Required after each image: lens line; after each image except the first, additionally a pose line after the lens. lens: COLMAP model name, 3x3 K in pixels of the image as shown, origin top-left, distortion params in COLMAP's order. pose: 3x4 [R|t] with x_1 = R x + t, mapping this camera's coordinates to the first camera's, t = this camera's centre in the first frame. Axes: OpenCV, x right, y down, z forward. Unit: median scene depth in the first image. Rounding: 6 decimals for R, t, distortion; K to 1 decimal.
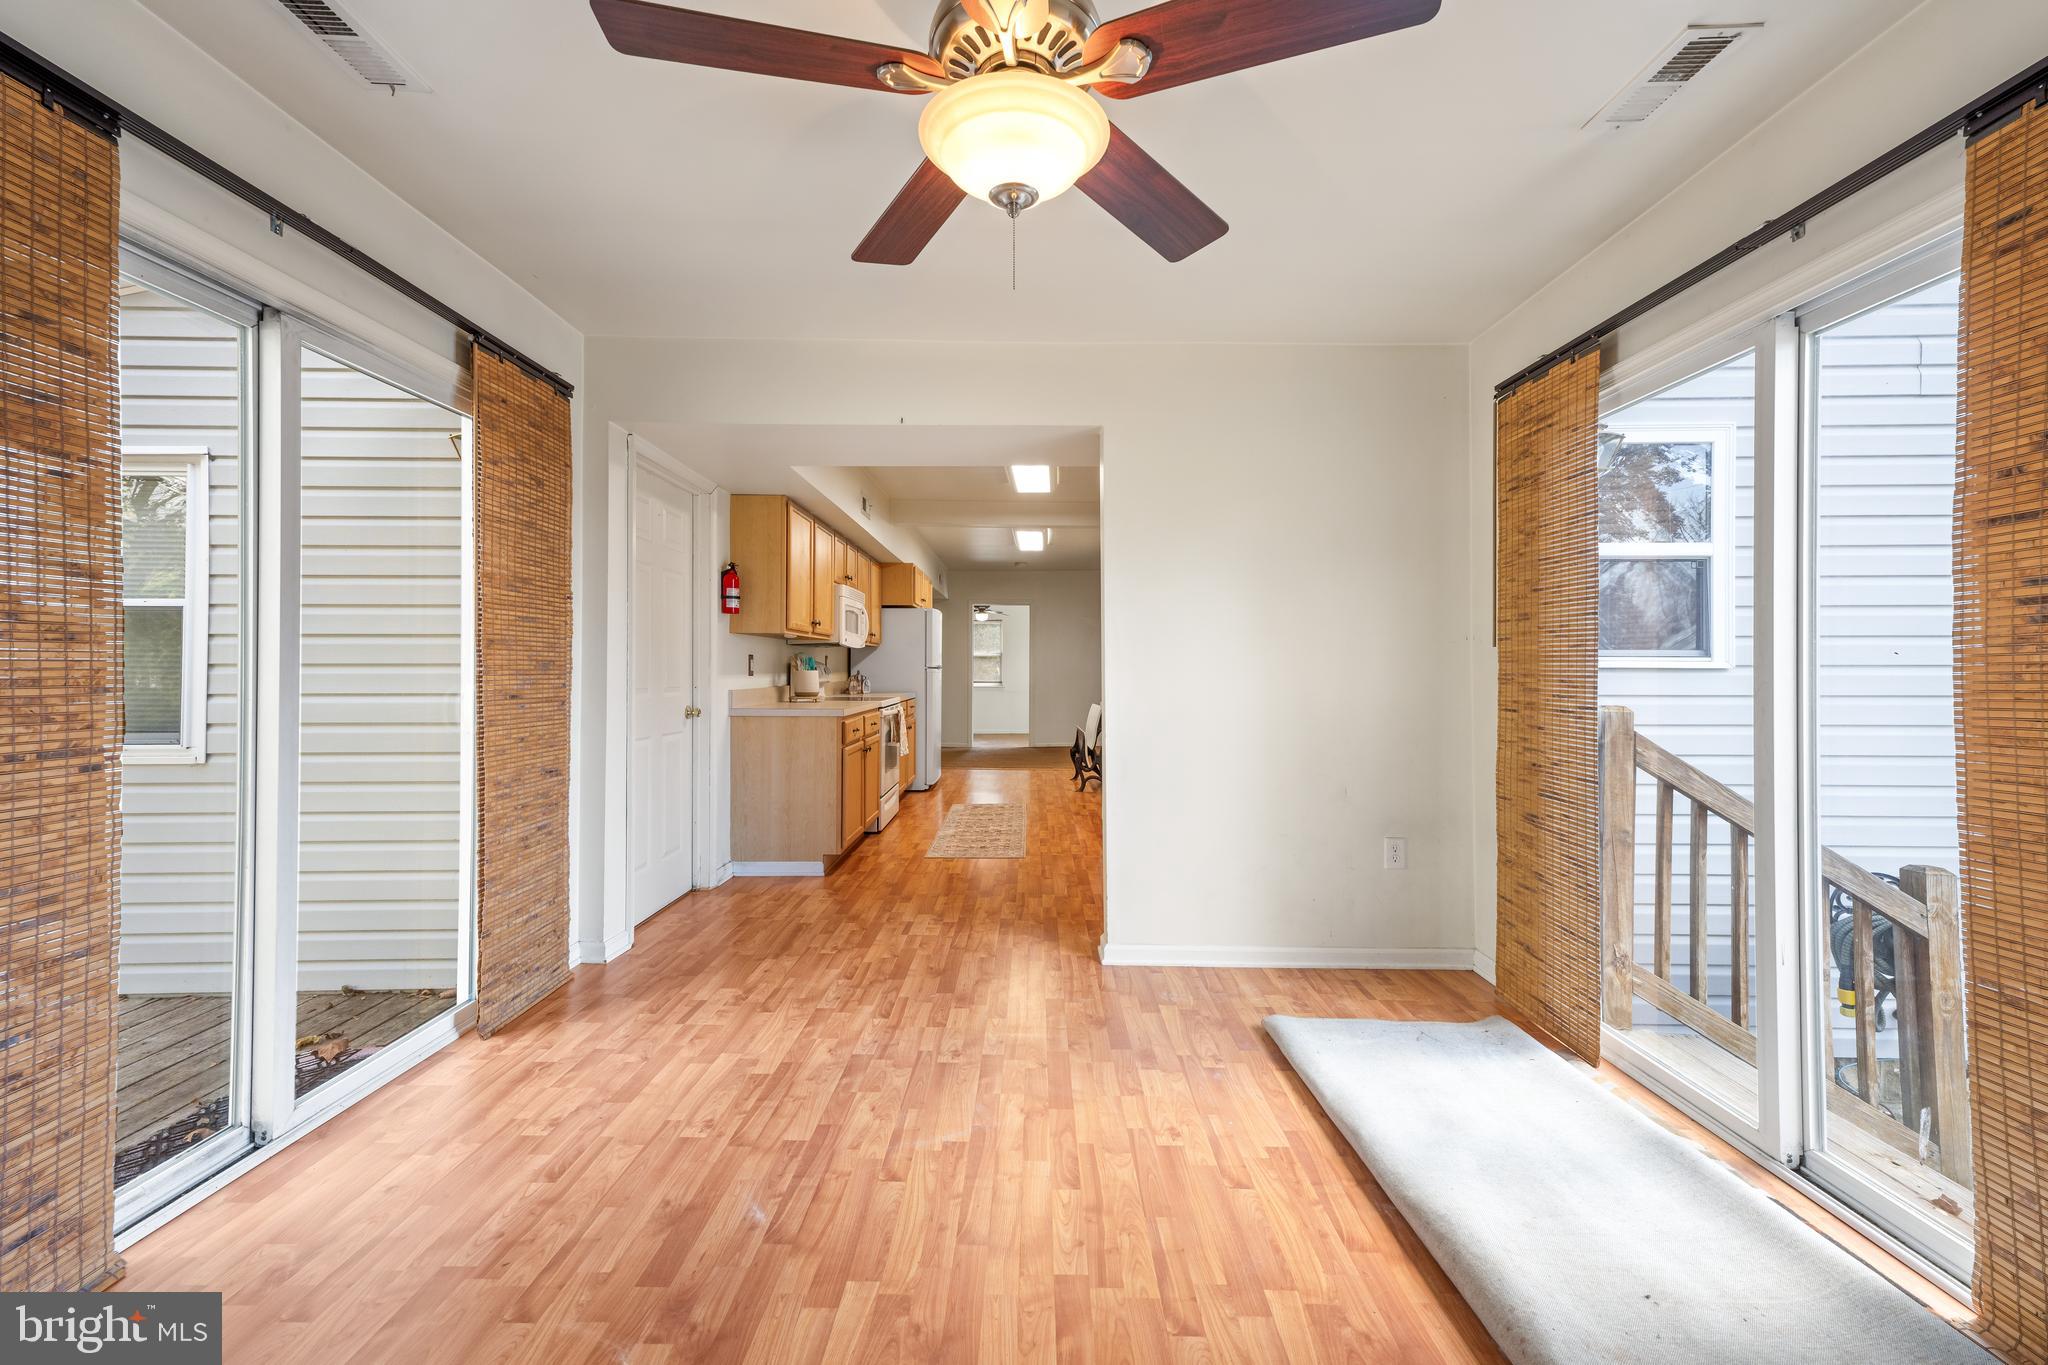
lens RADIAL K [[807.1, 0, 1025.1], [0, 807.1, 664.1], [0, 0, 1]] dist [0.016152, 0.001021]
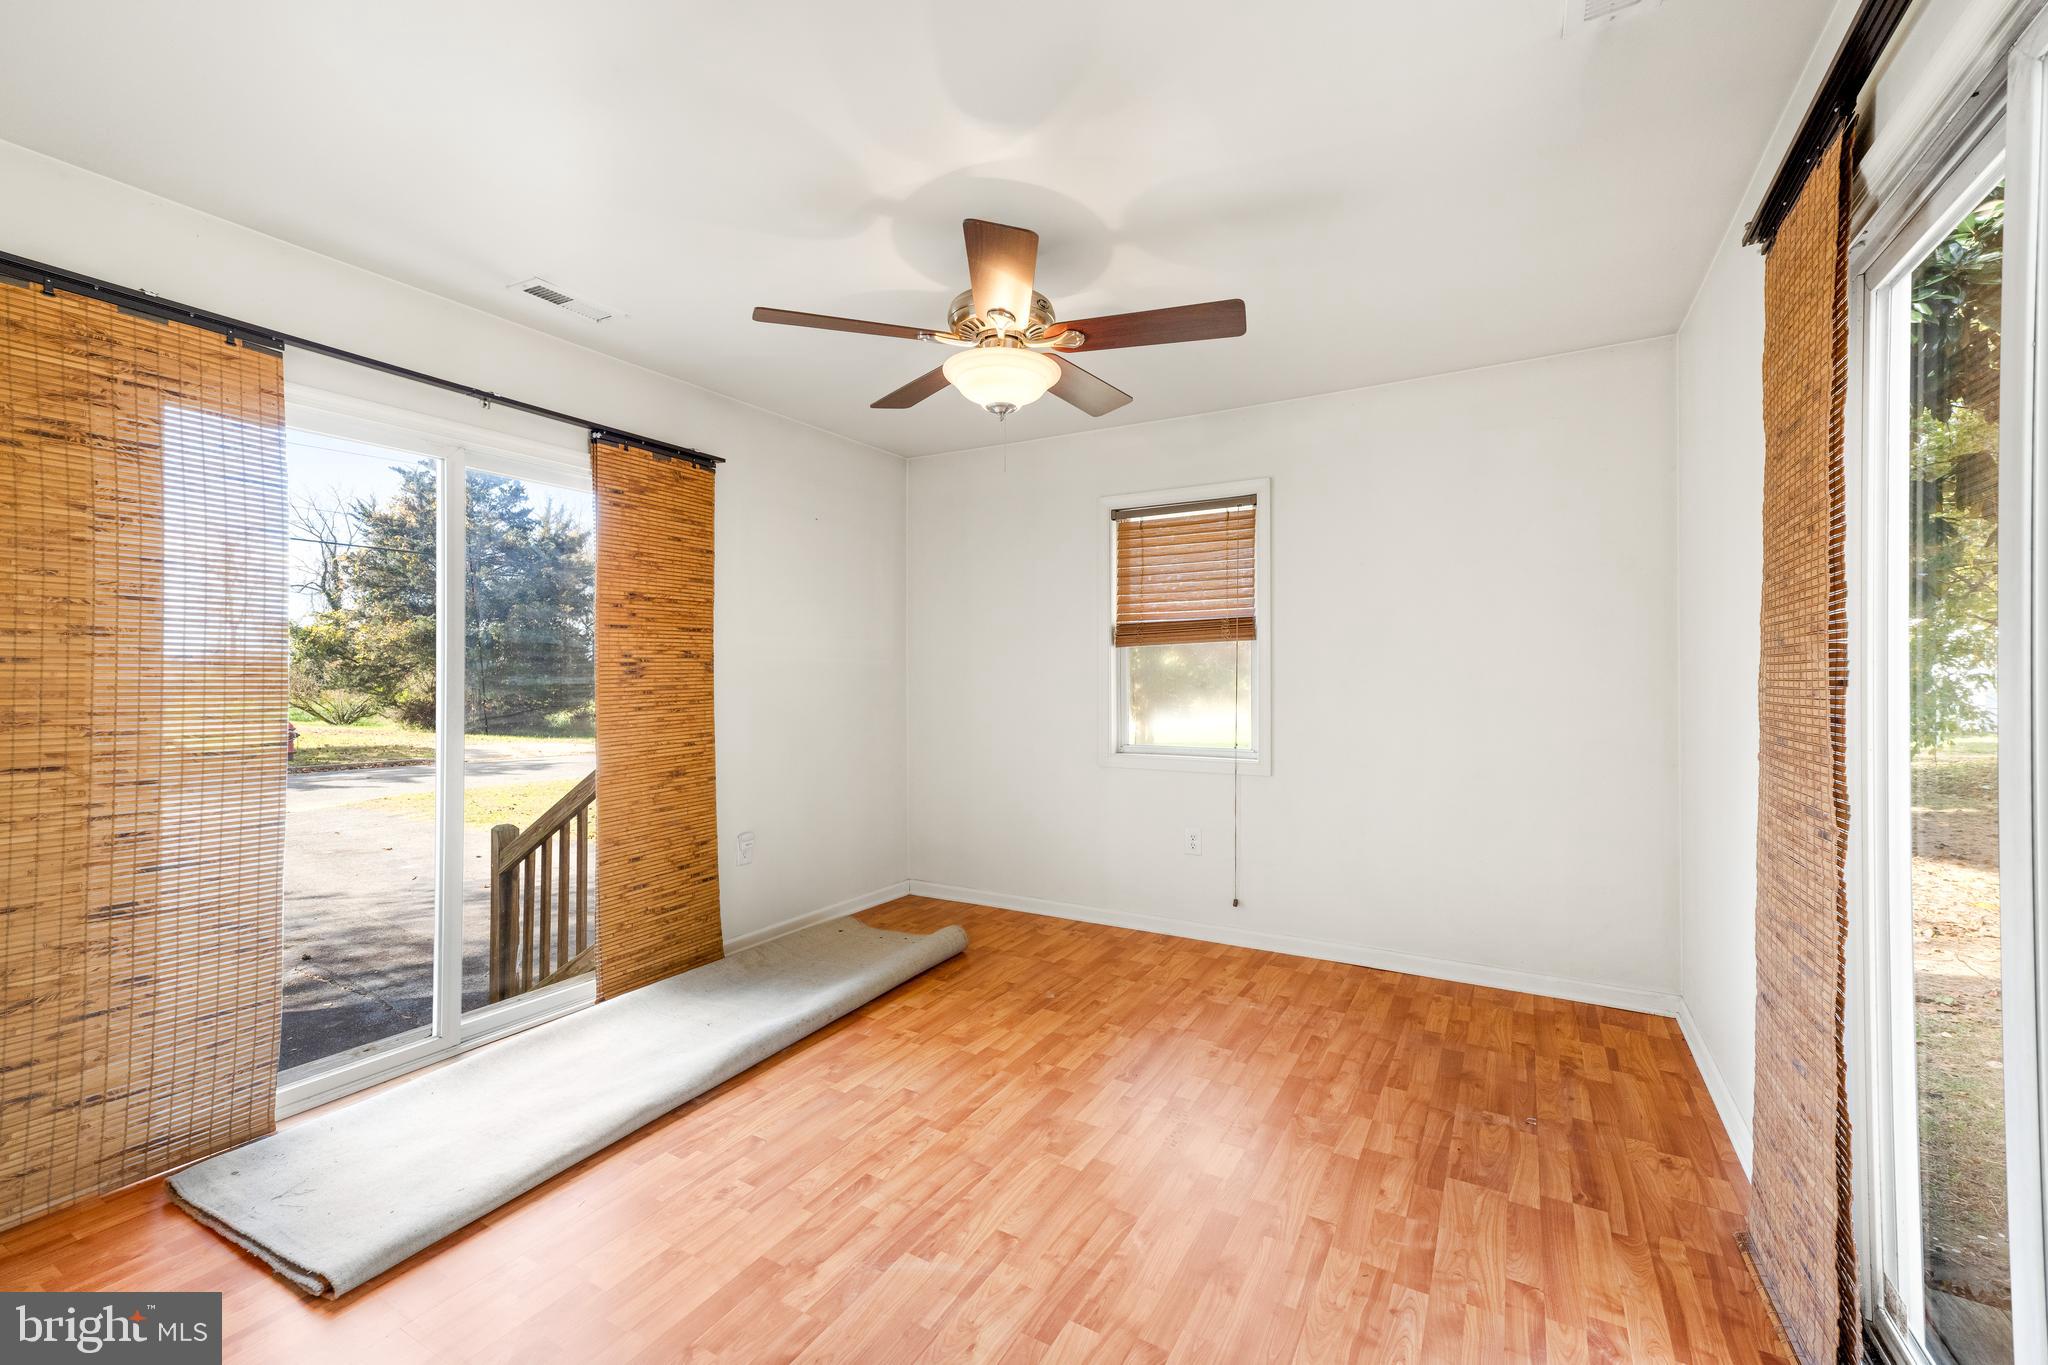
lens RADIAL K [[891.8, 0, 1027.4], [0, 891.8, 677.8], [0, 0, 1]] dist [0.004416, 0.000229]
pose [[-0.874092, -0.001271, 0.485759, -0.637037], [-0.002481, 0.999995, -0.001847, -0.024847], [-0.485754, -0.002819, -0.874091, 1.748427]]
